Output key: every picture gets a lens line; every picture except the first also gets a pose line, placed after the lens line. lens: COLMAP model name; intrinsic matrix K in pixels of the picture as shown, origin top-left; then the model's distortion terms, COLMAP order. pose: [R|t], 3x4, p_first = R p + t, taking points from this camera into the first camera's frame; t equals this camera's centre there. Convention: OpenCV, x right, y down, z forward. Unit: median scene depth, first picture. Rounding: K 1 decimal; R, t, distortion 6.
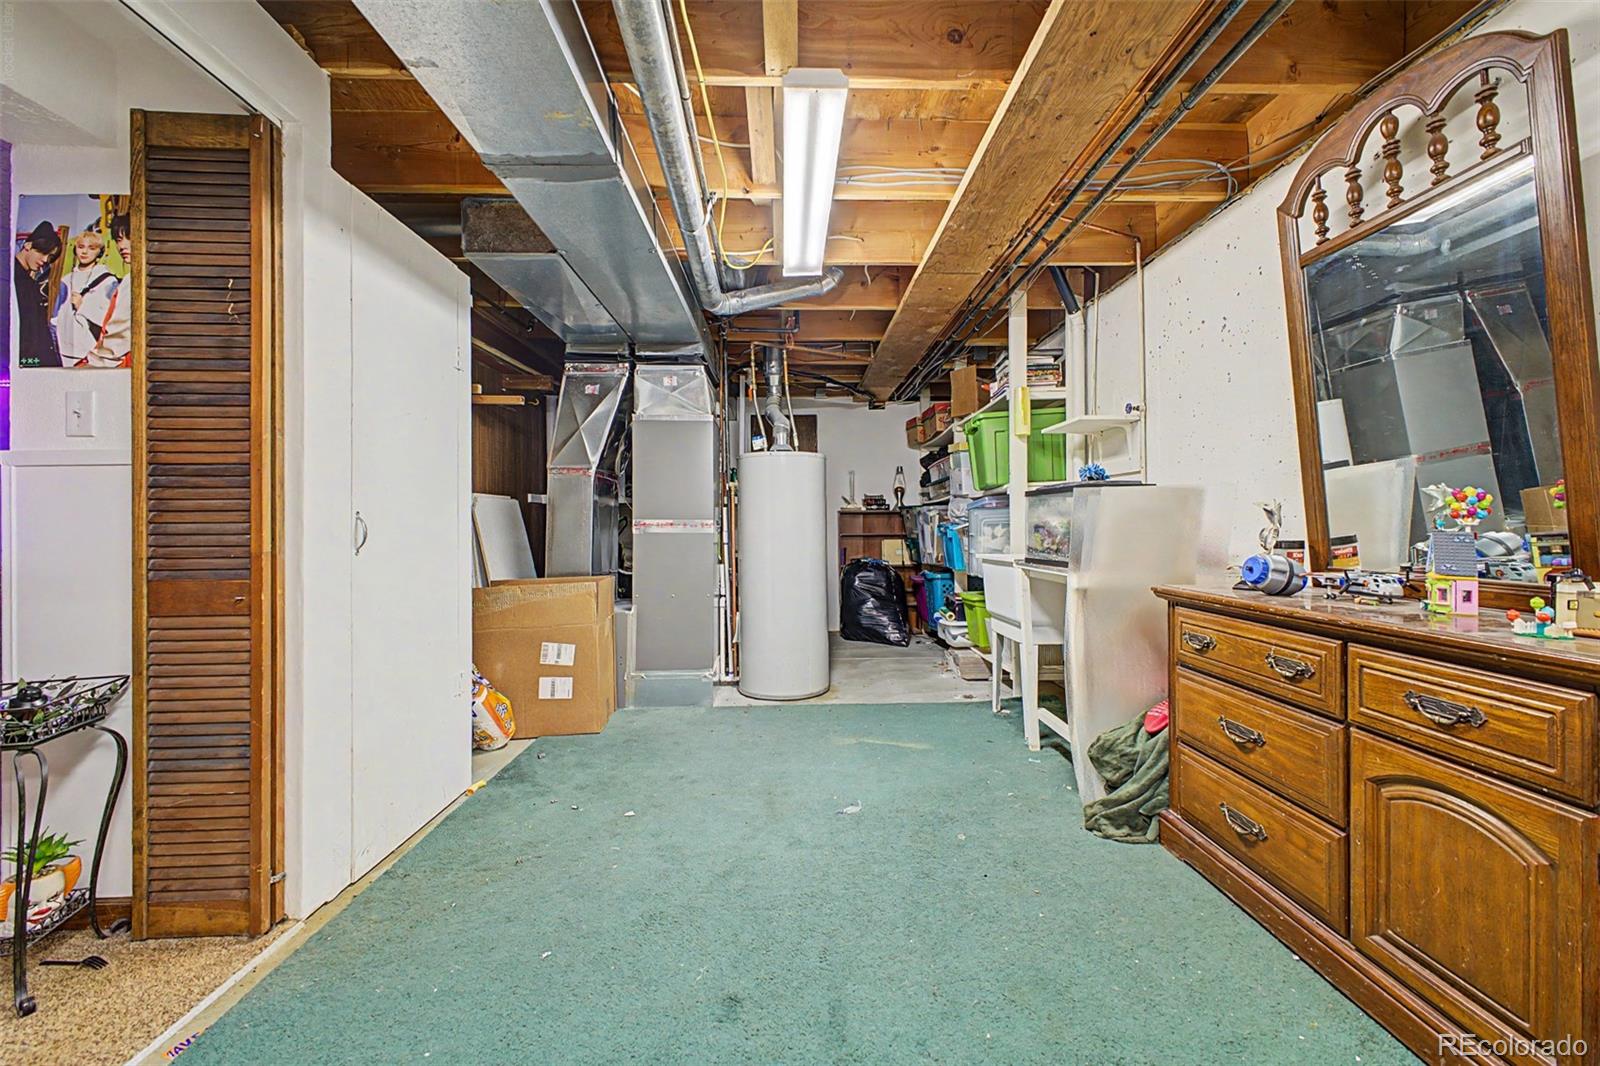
lens RADIAL K [[631.4, 0, 806.2], [0, 631.4, 527.3], [0, 0, 1]] dist [0.023003, -0.007733]
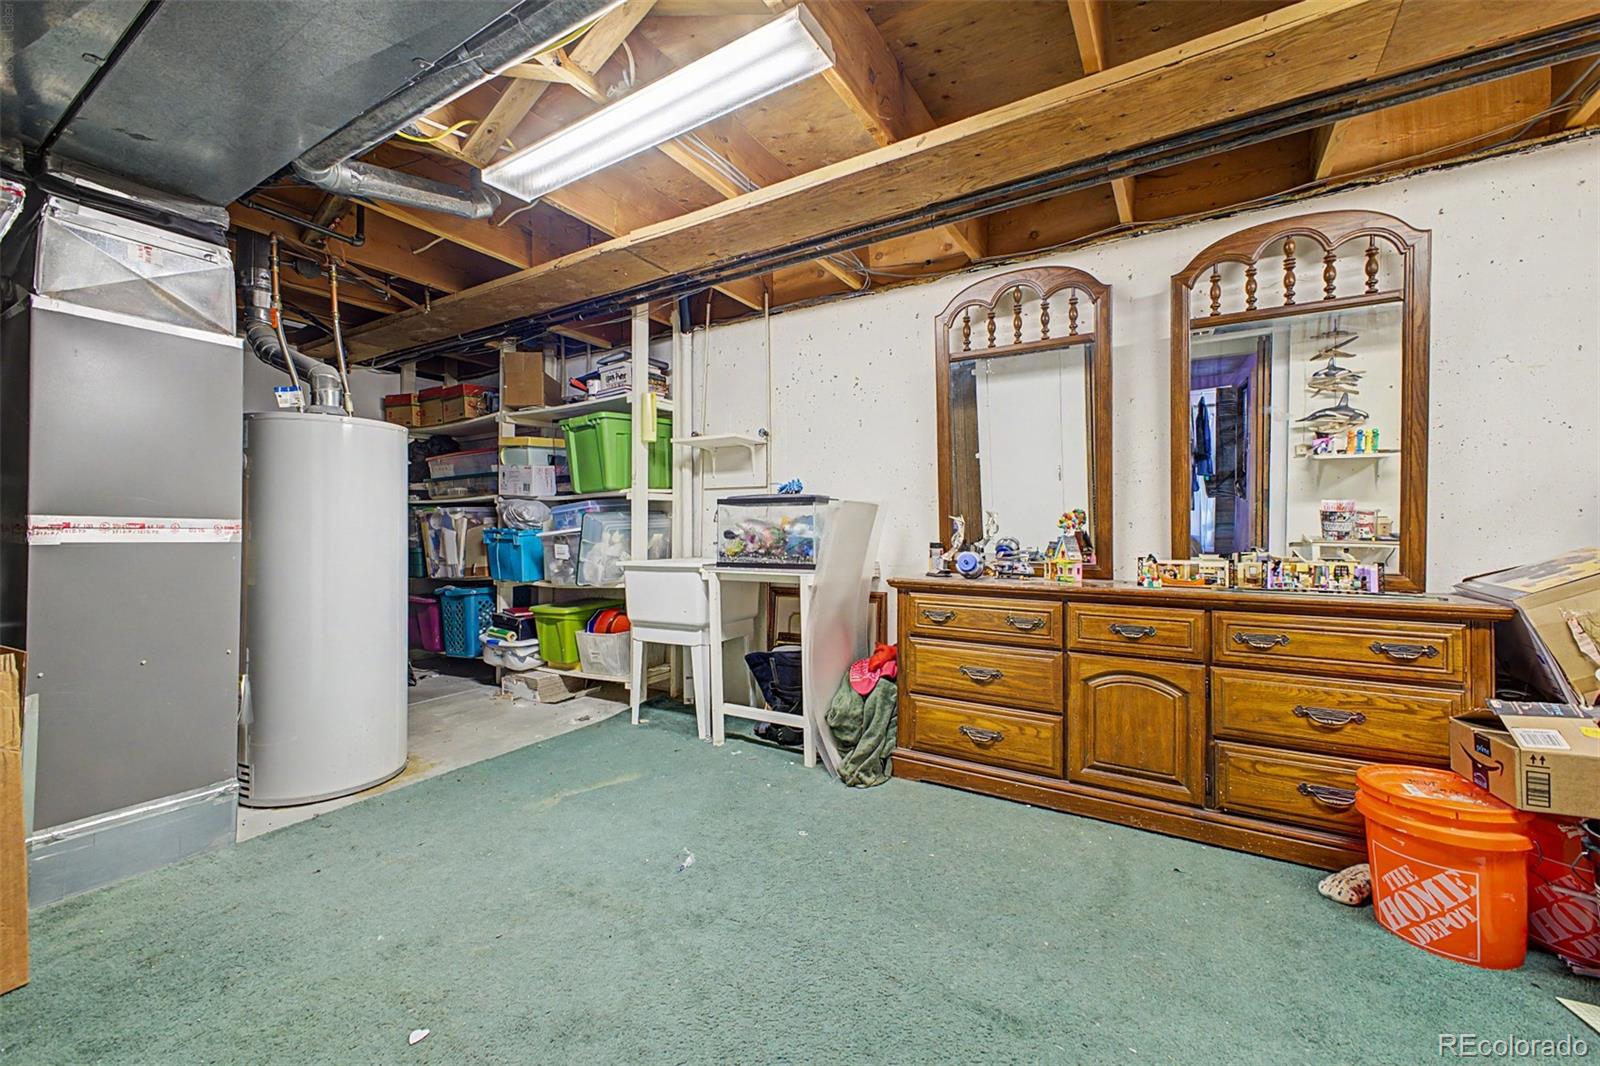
lens RADIAL K [[628.2, 0, 807.6], [0, 628.2, 530.6], [0, 0, 1]] dist [0.021862, -0.006390]
pose [[0.556001, 0.006415, 0.831157, -0.424224], [-0.002366, 0.999978, -0.006135, 0.001707], [-0.831178, 0.001444, 0.556005, 0.296796]]
